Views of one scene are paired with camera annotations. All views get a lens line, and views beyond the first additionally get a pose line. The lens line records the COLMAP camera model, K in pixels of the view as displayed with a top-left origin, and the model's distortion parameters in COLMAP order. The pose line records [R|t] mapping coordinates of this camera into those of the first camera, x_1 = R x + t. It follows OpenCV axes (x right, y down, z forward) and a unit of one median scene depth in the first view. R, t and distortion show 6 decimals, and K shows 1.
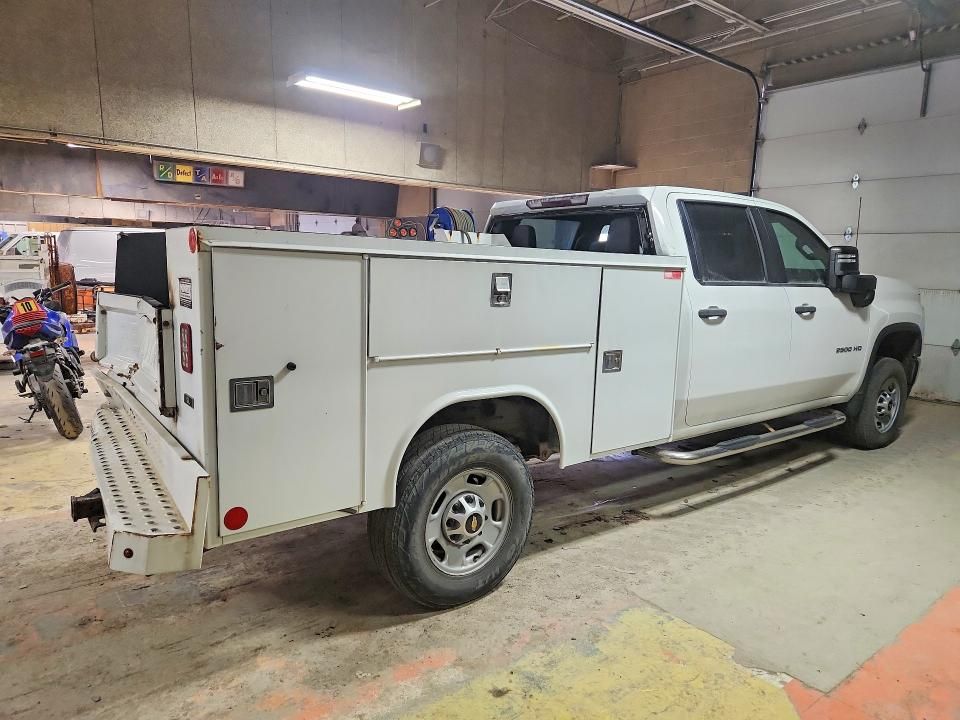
lens RADIAL K [[637.2, 0, 479.5], [0, 637.2, 361.4], [0, 0, 1]] dist [0.025933, -0.001527]
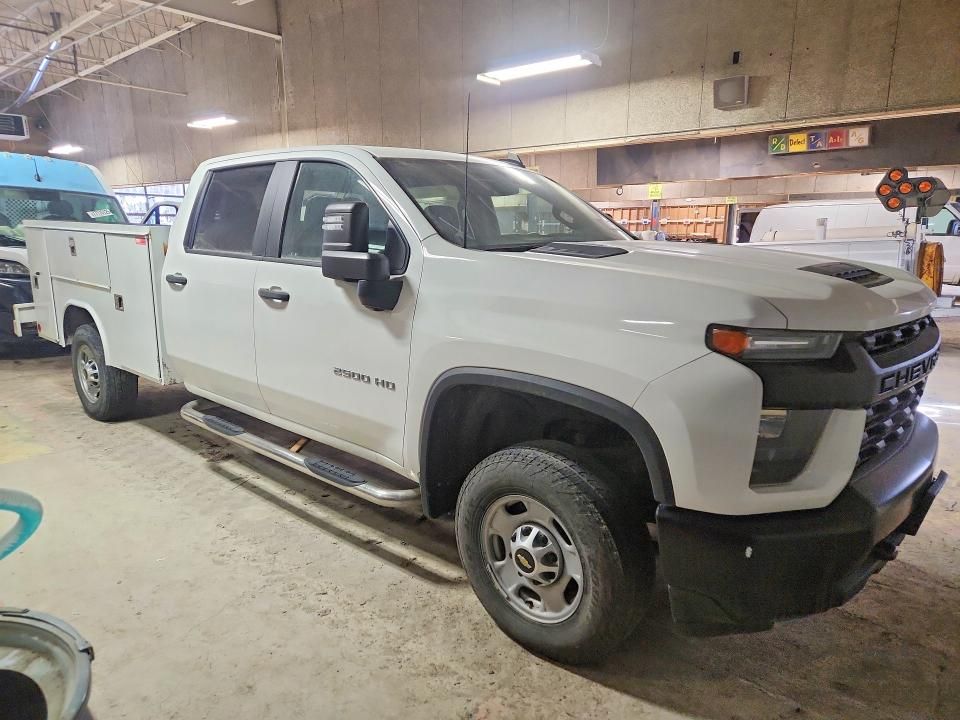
lens RADIAL K [[662.5, 0, 479.4], [0, 662.5, 357.4], [0, 0, 1]] dist [0.027515, 0.003039]
pose [[0.172699, 0.166890, -0.970733, 1.130608], [-0.147426, 0.978819, 0.142052, -0.130836], [0.973879, 0.118579, 0.193645, 0.945149]]
